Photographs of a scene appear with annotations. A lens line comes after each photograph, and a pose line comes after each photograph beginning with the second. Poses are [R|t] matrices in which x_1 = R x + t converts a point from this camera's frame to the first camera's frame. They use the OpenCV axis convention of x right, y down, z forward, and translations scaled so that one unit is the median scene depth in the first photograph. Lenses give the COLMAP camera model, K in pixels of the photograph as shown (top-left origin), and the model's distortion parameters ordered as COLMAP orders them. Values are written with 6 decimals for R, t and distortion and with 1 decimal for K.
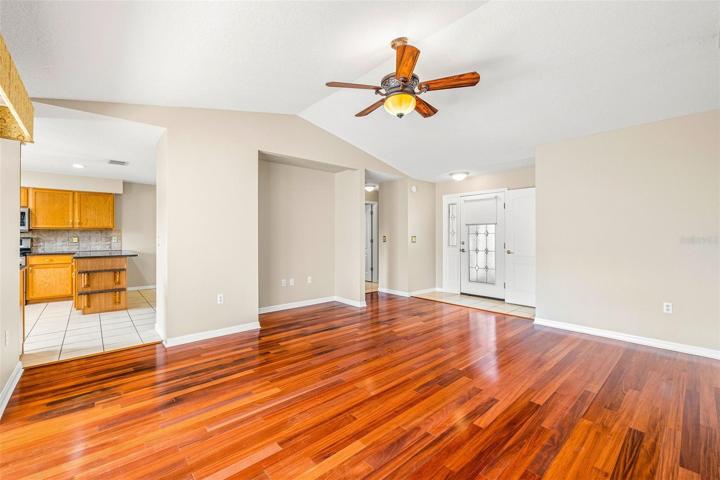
lens RADIAL K [[303.3, 0, 364.1], [0, 303.3, 241.2], [0, 0, 1]] dist [0.003260, 0.000126]
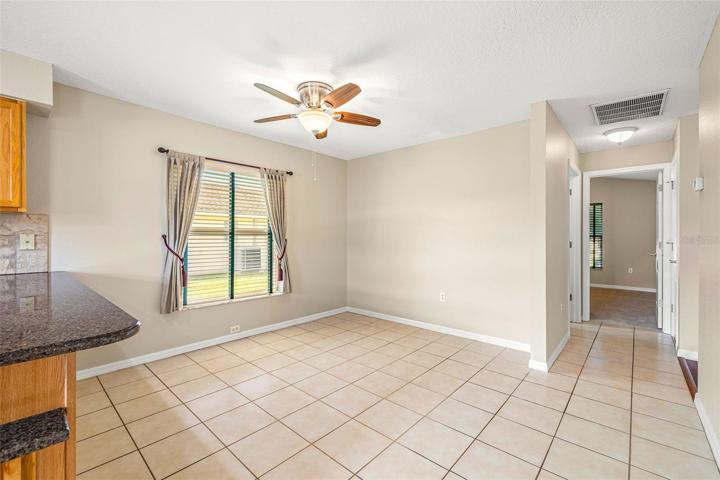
lens RADIAL K [[303.3, 0, 356.7], [0, 303.3, 238.1], [0, 0, 1]] dist [0.003260, 0.000126]
pose [[0.997250, 0.003366, 0.074036, -0.488822], [-0.002796, 0.999966, -0.007799, -0.008137], [-0.074060, 0.007571, 0.997225, 0.648613]]
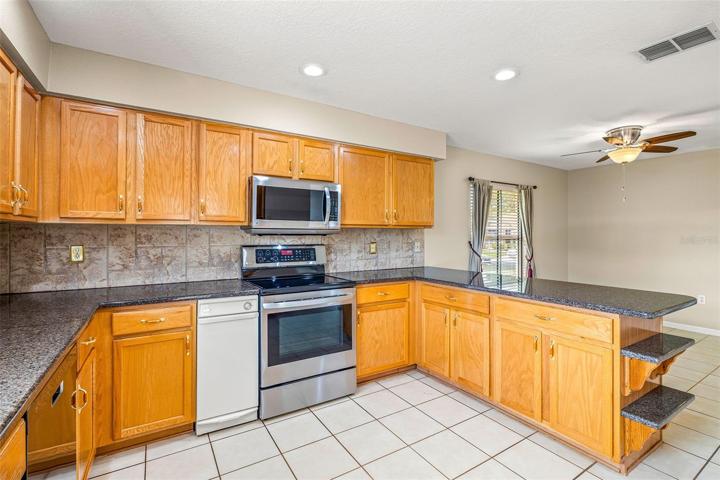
lens RADIAL K [[335.2, 0, 358.1], [0, 335.2, 234.7], [0, 0, 1]] dist [-0.001112, -0.000322]
pose [[0.983090, 0.000975, -0.183121, -0.843034], [-0.003609, 0.999895, -0.014050, -0.018723], [0.183088, 0.014474, 0.982990, 0.414601]]
